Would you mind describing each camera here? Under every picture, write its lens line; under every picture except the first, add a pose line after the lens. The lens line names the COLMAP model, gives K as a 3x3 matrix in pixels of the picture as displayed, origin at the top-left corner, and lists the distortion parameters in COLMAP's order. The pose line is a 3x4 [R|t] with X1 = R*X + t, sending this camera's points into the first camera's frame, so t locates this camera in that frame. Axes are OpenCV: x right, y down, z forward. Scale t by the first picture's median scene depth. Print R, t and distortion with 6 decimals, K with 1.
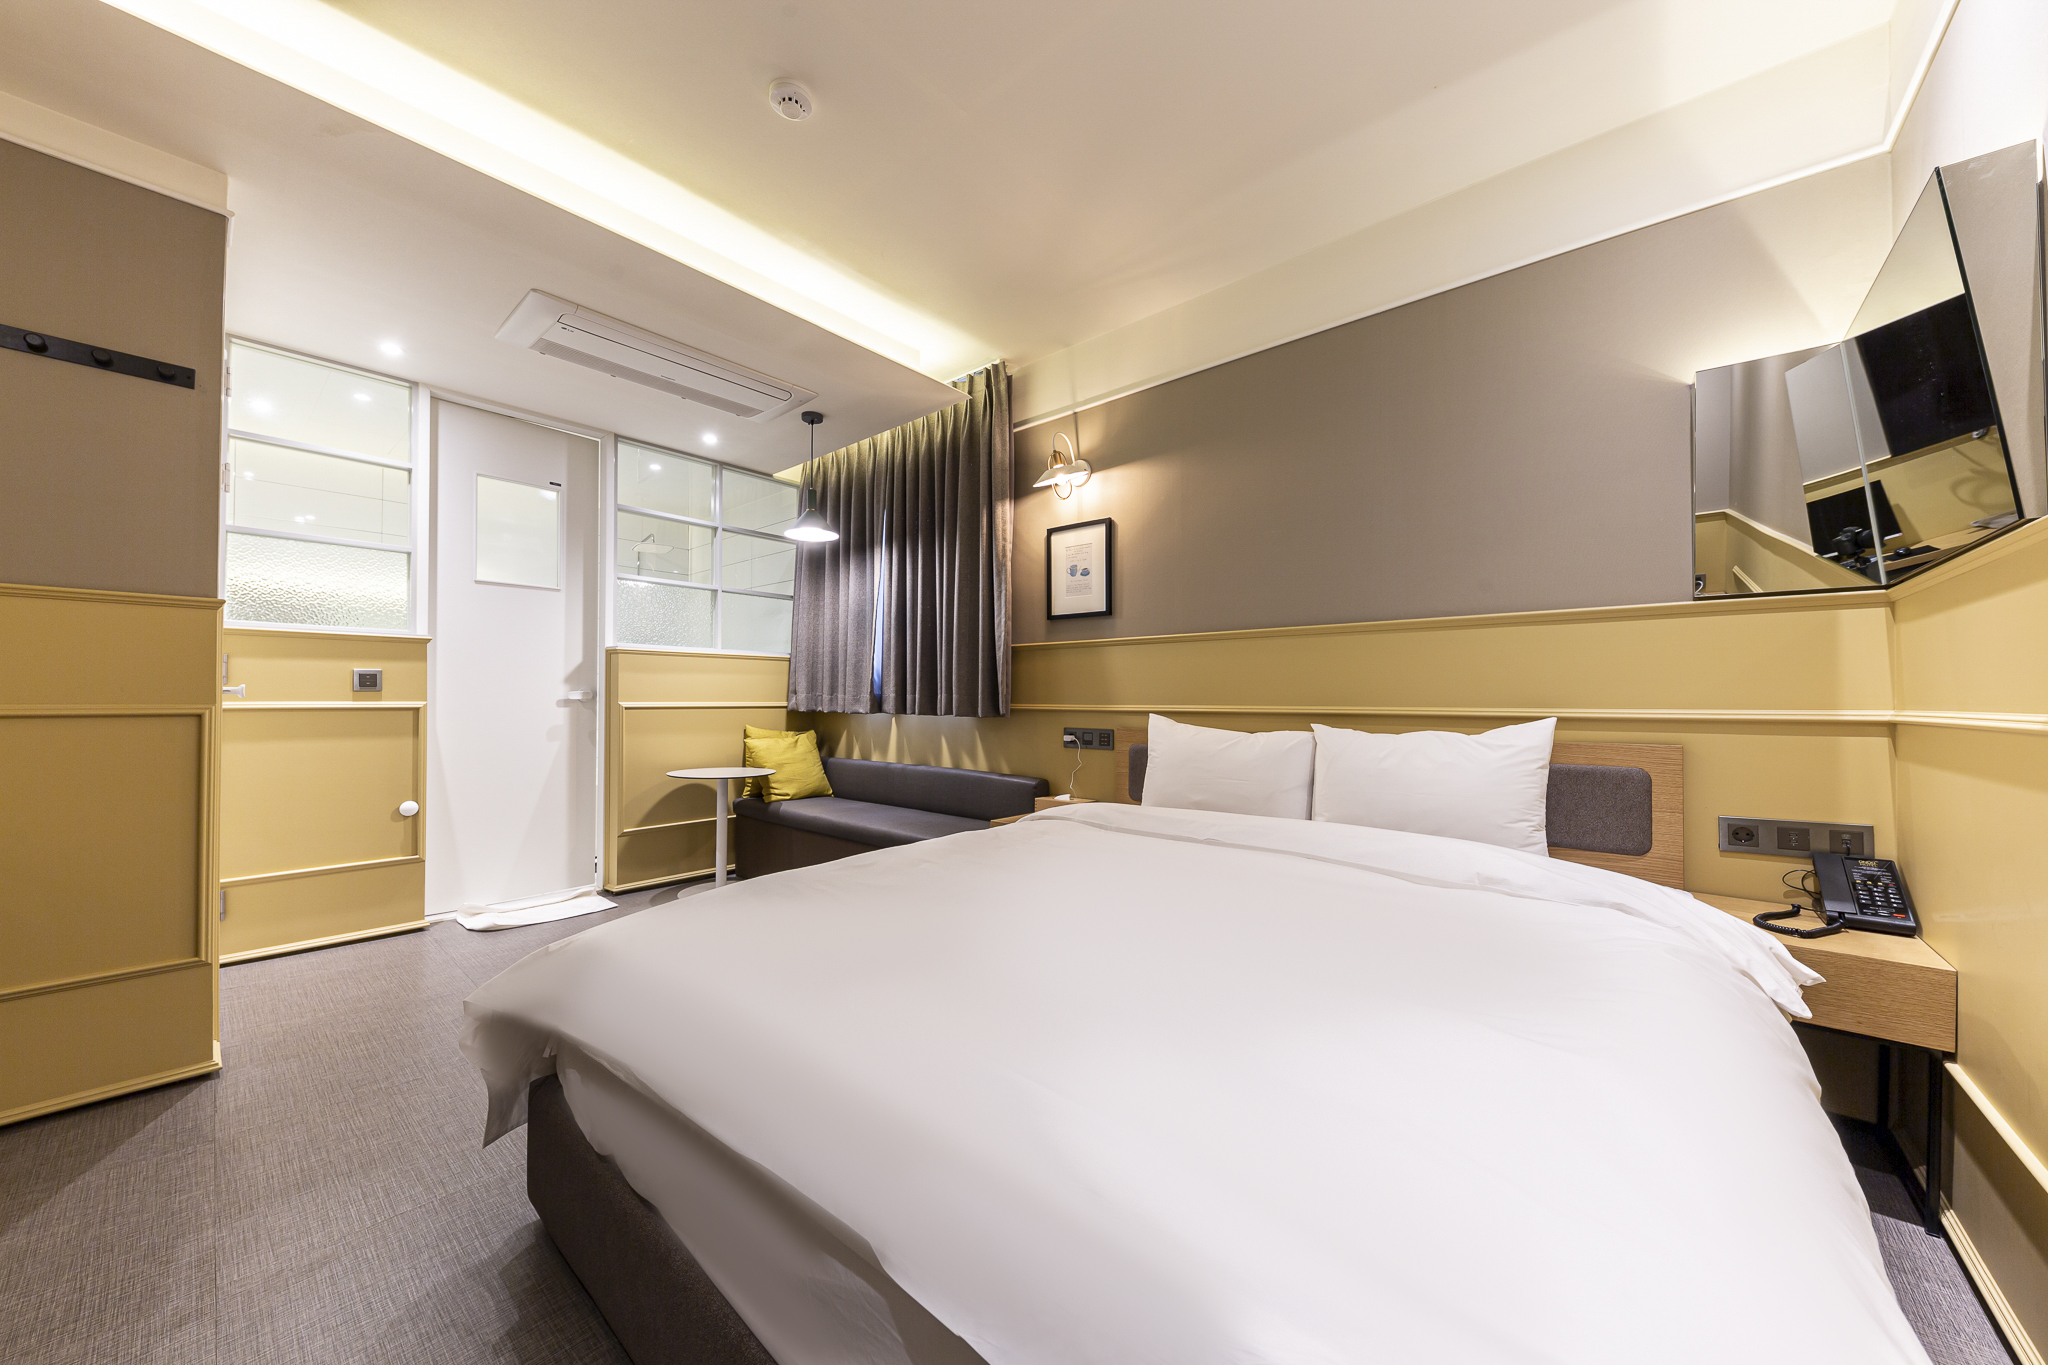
lens RADIAL K [[713.1, 0, 1023.4], [0, 713.1, 690.3], [0, 0, 1]] dist [0.000476, -0.000159]
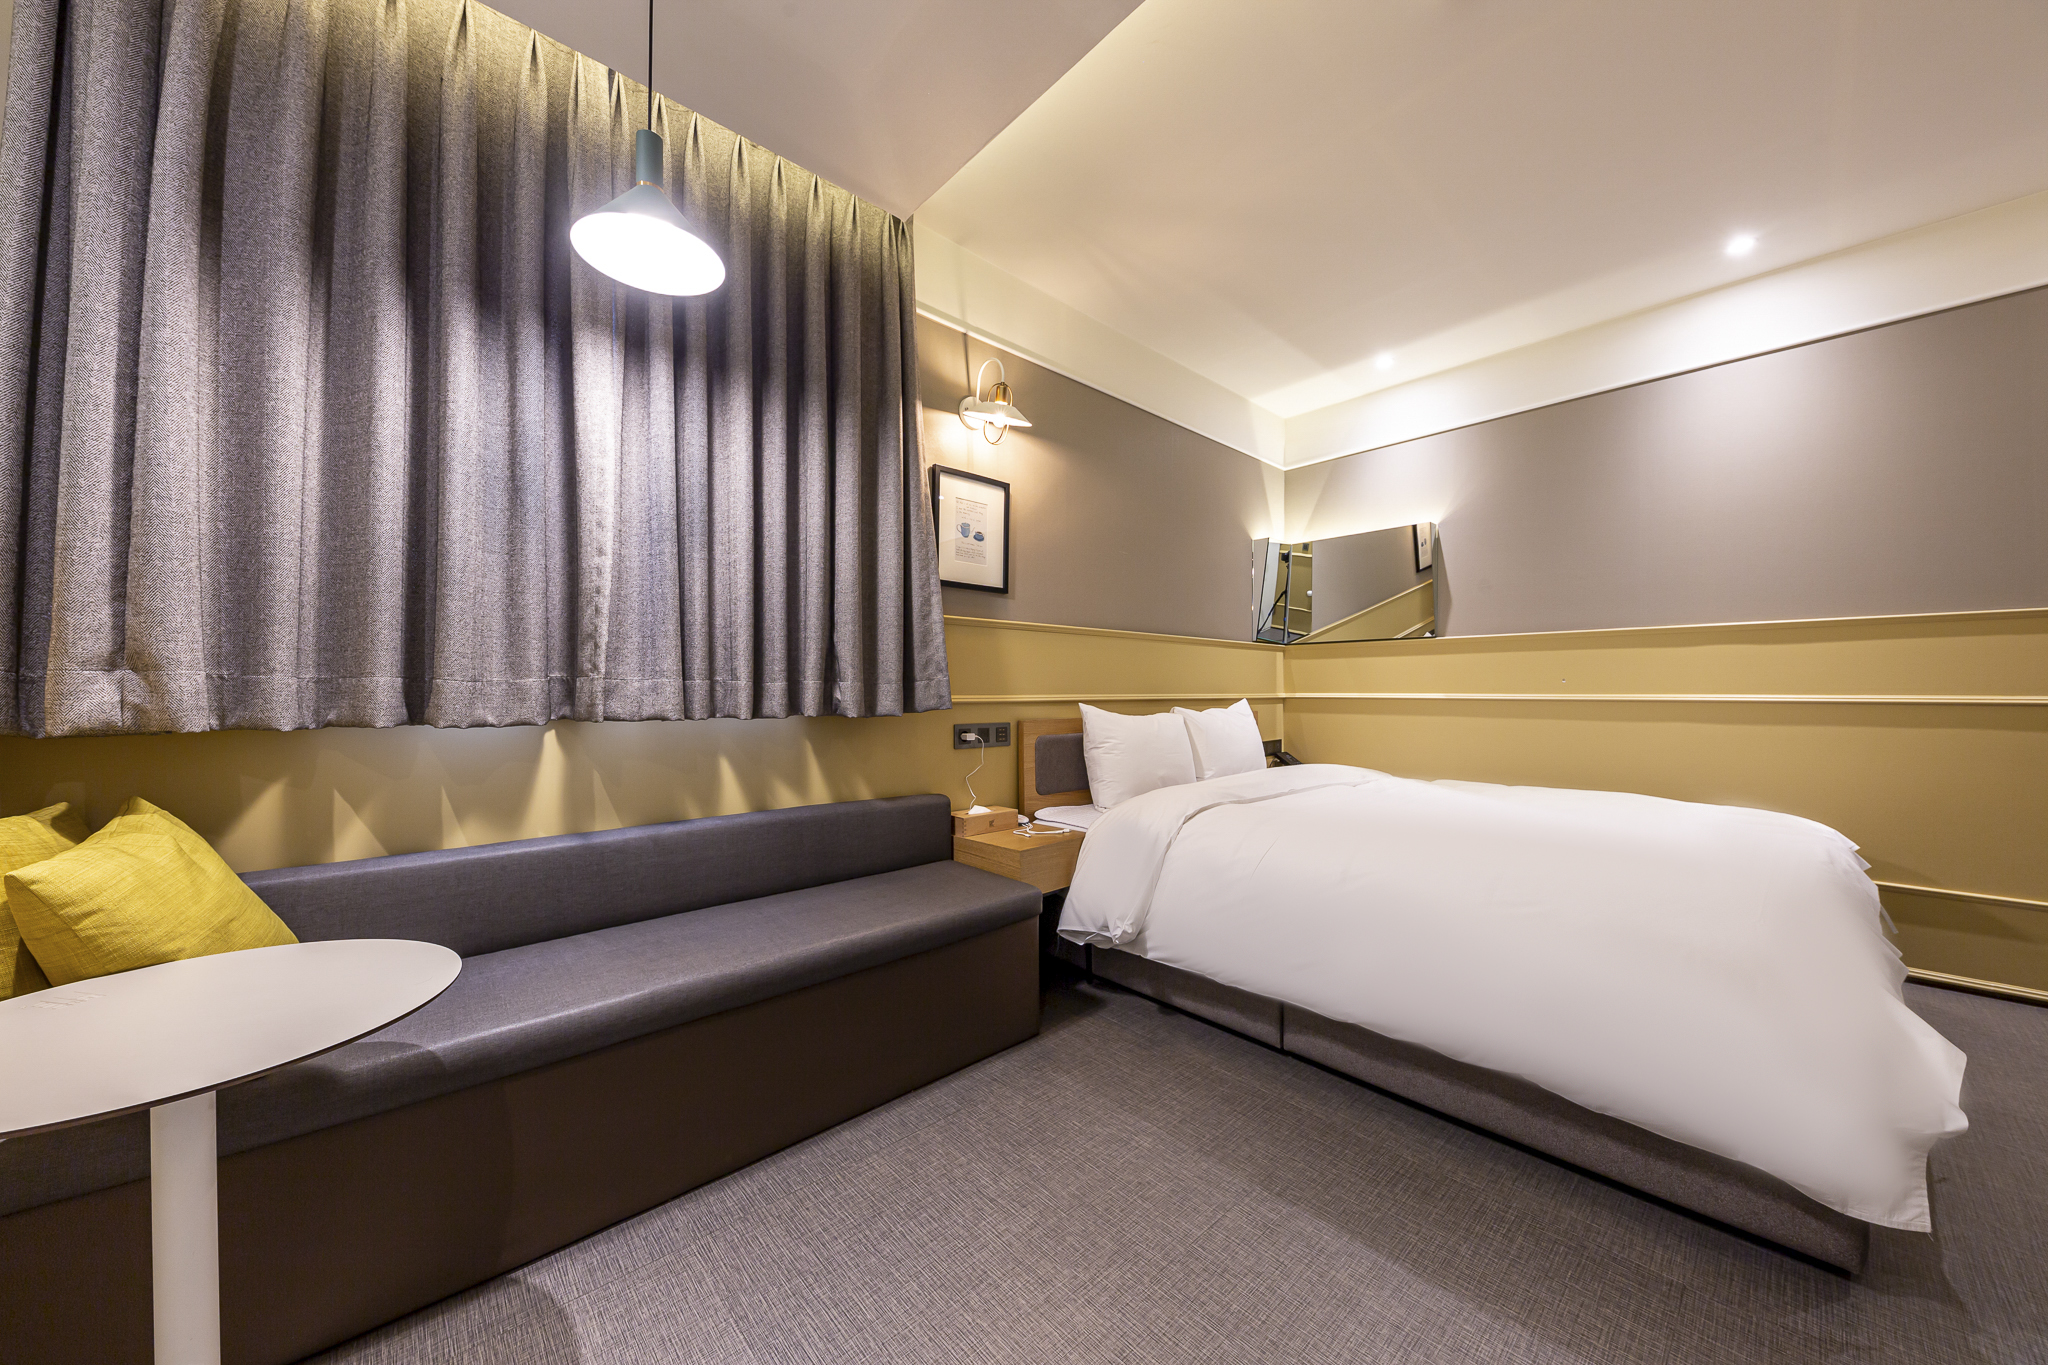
lens RADIAL K [[713.1, 0, 1023.4], [0, 713.1, 690.3], [0, 0, 1]] dist [0.000476, -0.000159]
pose [[0.113836, -0.004346, 0.993490, -0.726483], [-0.015772, 0.999857, 0.006181, 0.008180], [-0.993374, -0.016373, 0.113751, 0.838471]]
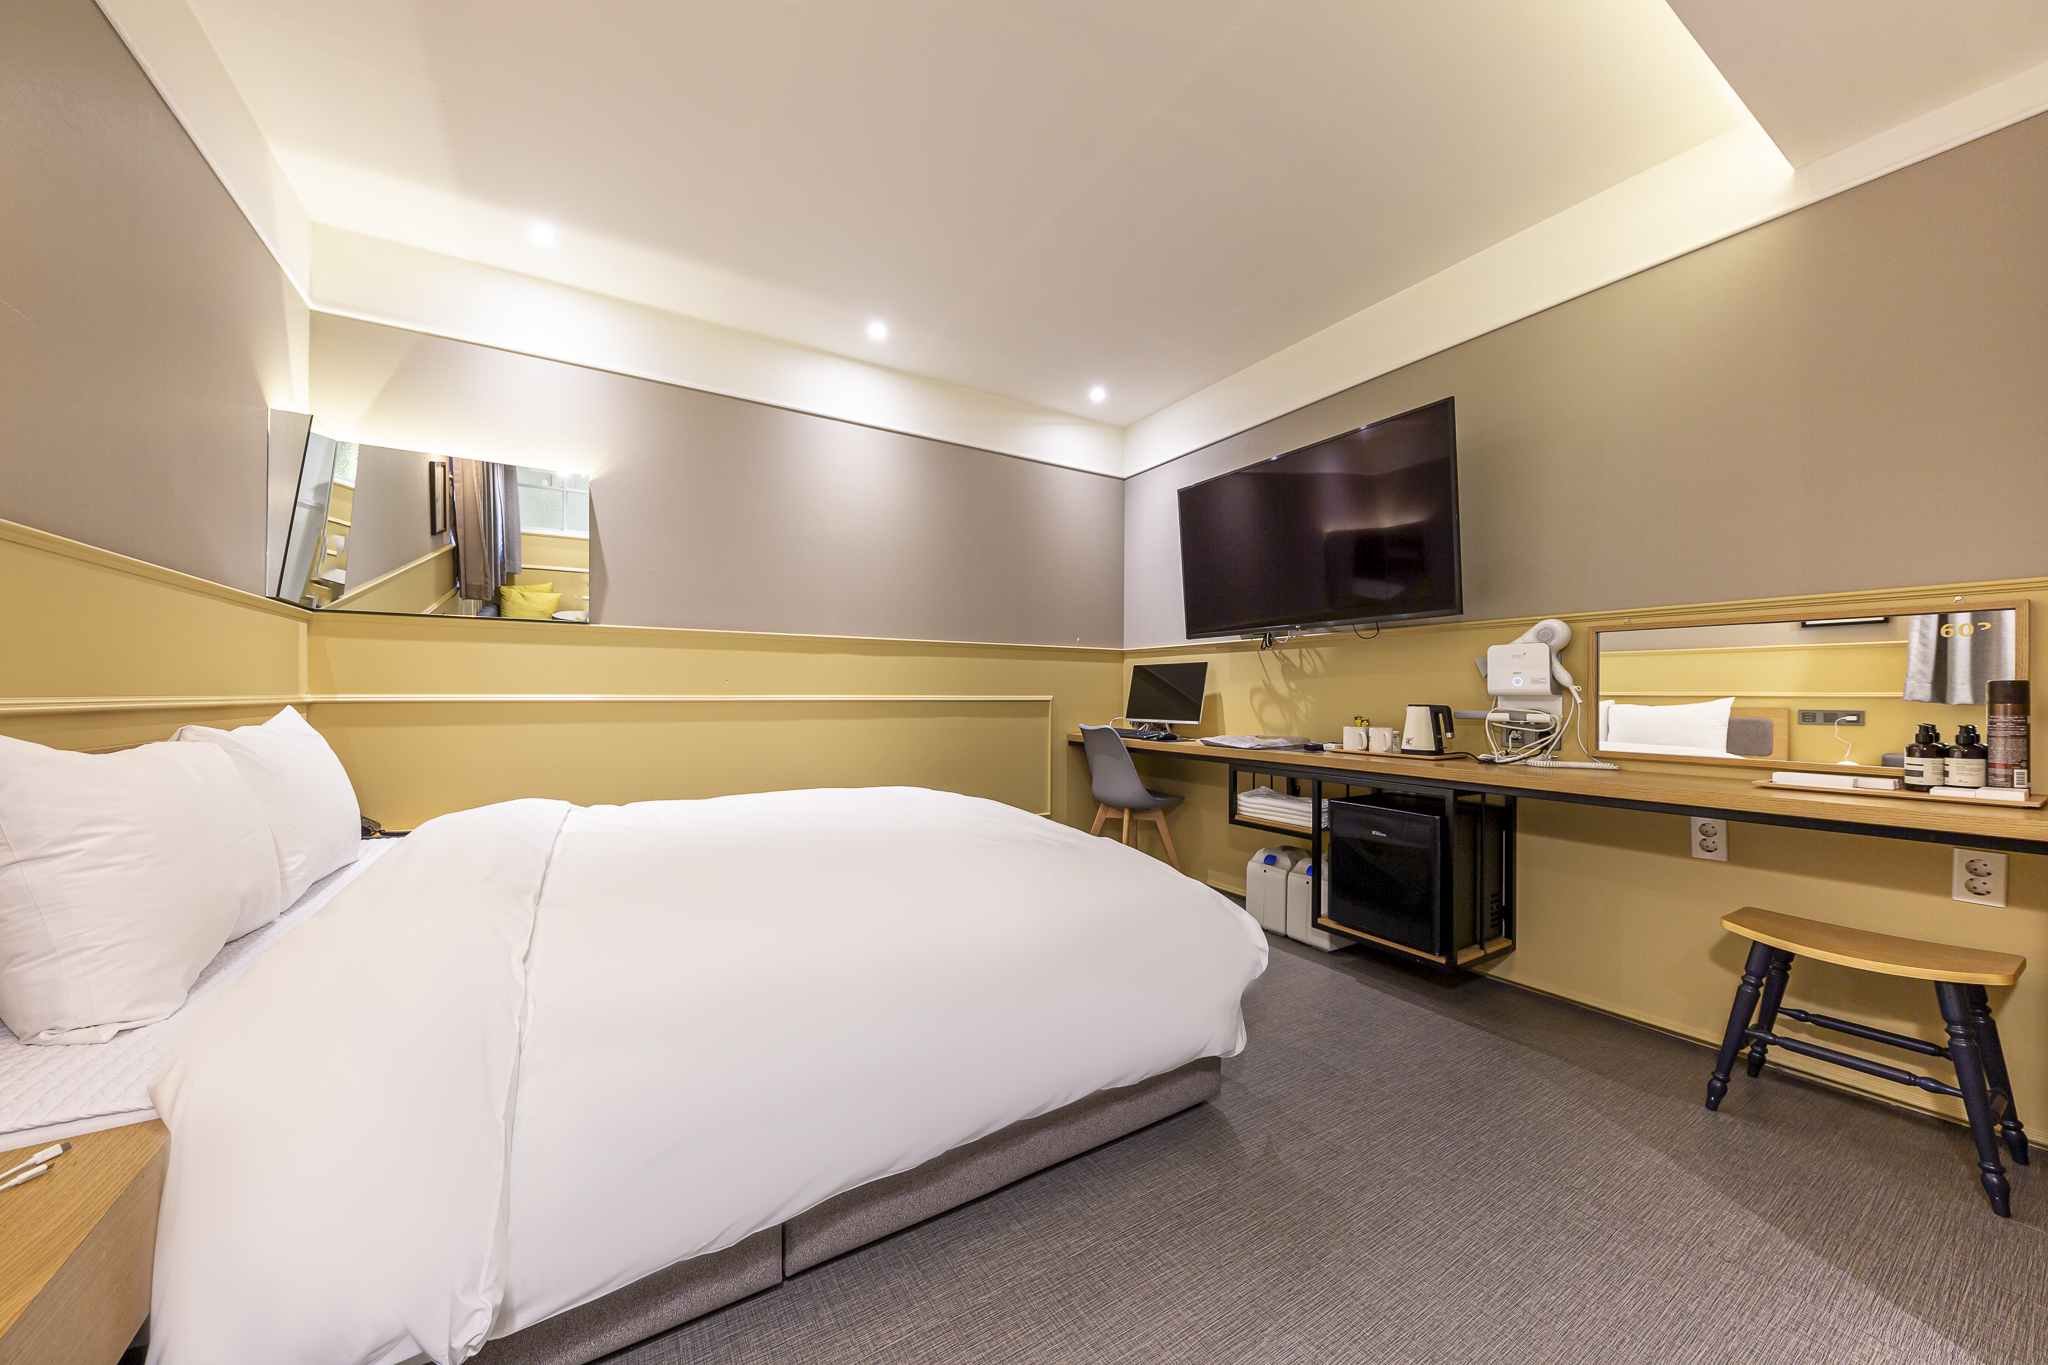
lens RADIAL K [[713.1, 0, 1023.4], [0, 713.1, 690.3], [0, 0, 1]] dist [0.000476, -0.000159]
pose [[-0.953868, -0.004581, 0.300191, -0.319240], [-0.010699, 0.999767, -0.018741, 0.015579], [-0.300035, -0.021088, -0.953695, 1.004466]]
